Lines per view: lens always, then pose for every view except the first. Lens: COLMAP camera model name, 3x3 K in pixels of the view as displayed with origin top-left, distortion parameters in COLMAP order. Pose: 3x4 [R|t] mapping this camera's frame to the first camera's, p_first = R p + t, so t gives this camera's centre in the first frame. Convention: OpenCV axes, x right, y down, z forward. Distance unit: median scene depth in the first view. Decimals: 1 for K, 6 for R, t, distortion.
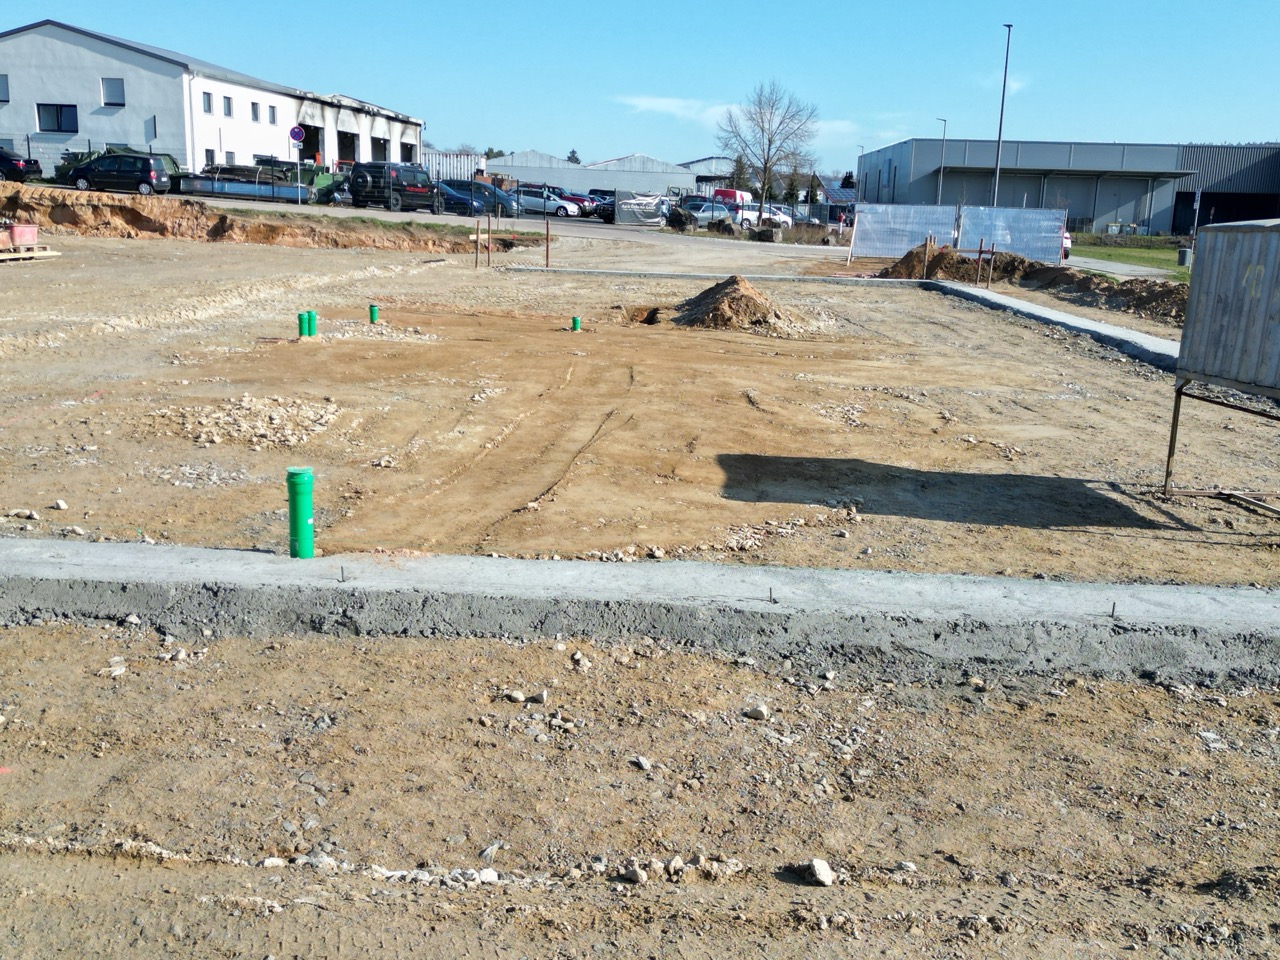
lens RADIAL K [[1281.2, 0, 640.0], [0, 1281.2, 480.0], [0, 0, 1]] dist [0.087076, -0.076602]
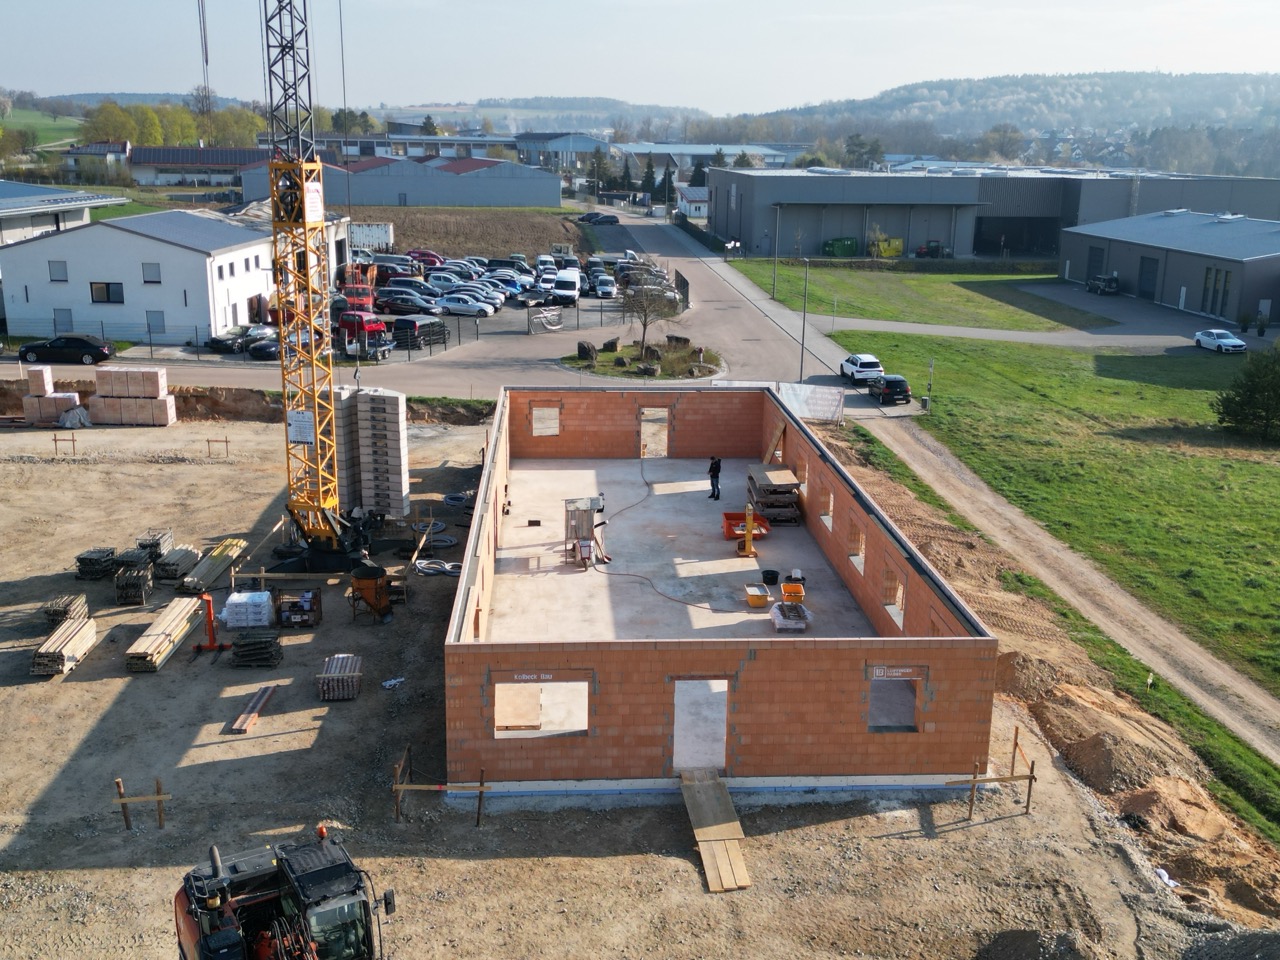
lens RADIAL K [[1281.2, 0, 640.0], [0, 1281.2, 480.0], [0, 0, 1]] dist [0.087076, -0.076602]
pose [[0.993531, -0.047024, 0.103370, -0.075109], [0.042285, 0.997973, 0.047565, -0.167267], [-0.105397, -0.042886, 0.993505, -0.474941]]
